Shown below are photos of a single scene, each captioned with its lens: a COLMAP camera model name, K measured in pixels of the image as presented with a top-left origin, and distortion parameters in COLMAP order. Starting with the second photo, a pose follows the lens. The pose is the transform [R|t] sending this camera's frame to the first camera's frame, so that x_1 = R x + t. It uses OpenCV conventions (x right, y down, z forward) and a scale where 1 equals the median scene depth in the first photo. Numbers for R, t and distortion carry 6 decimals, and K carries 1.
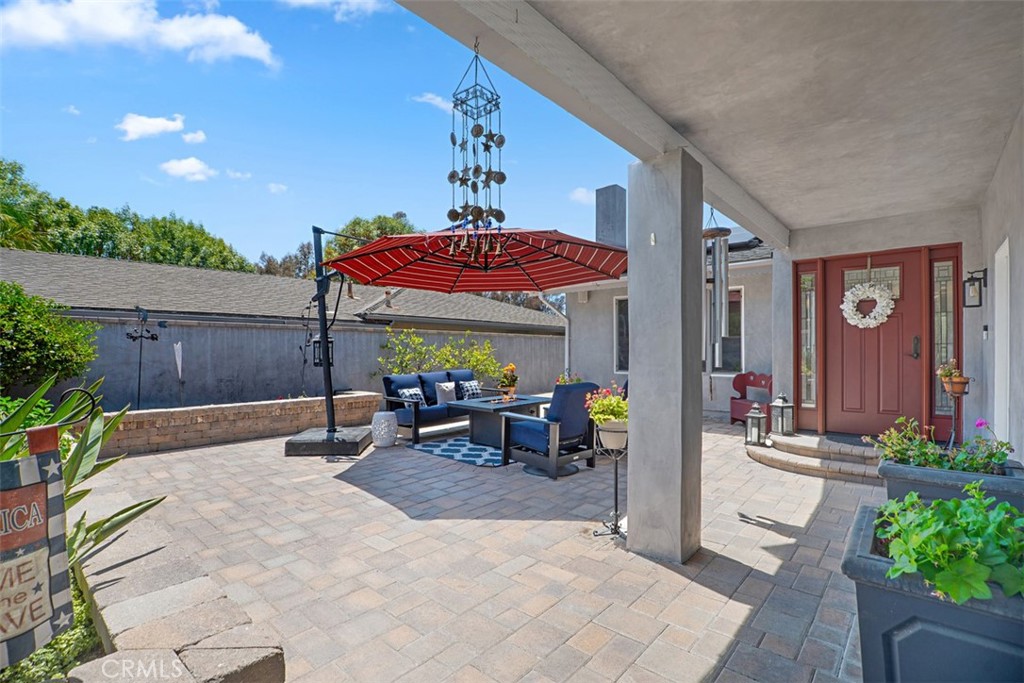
lens RADIAL K [[470.8, 0, 509.2], [0, 470.8, 352.1], [0, 0, 1]] dist [-0.031503, 0.000715]
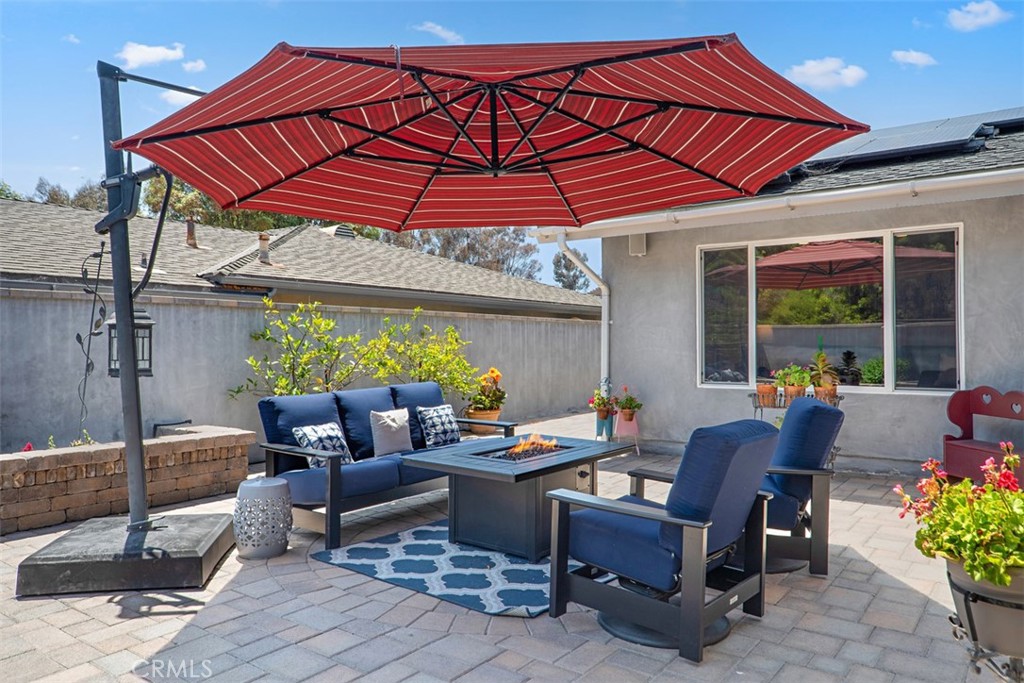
lens RADIAL K [[736.6, 0, 515.4], [0, 736.6, 330.9], [0, 0, 1]] dist [0.010268, 0.003757]
pose [[0.996394, 0.003550, 0.084772, -0.069337], [-0.001785, 0.999780, -0.020895, -0.002022], [-0.084828, 0.020668, 0.996181, 0.219332]]
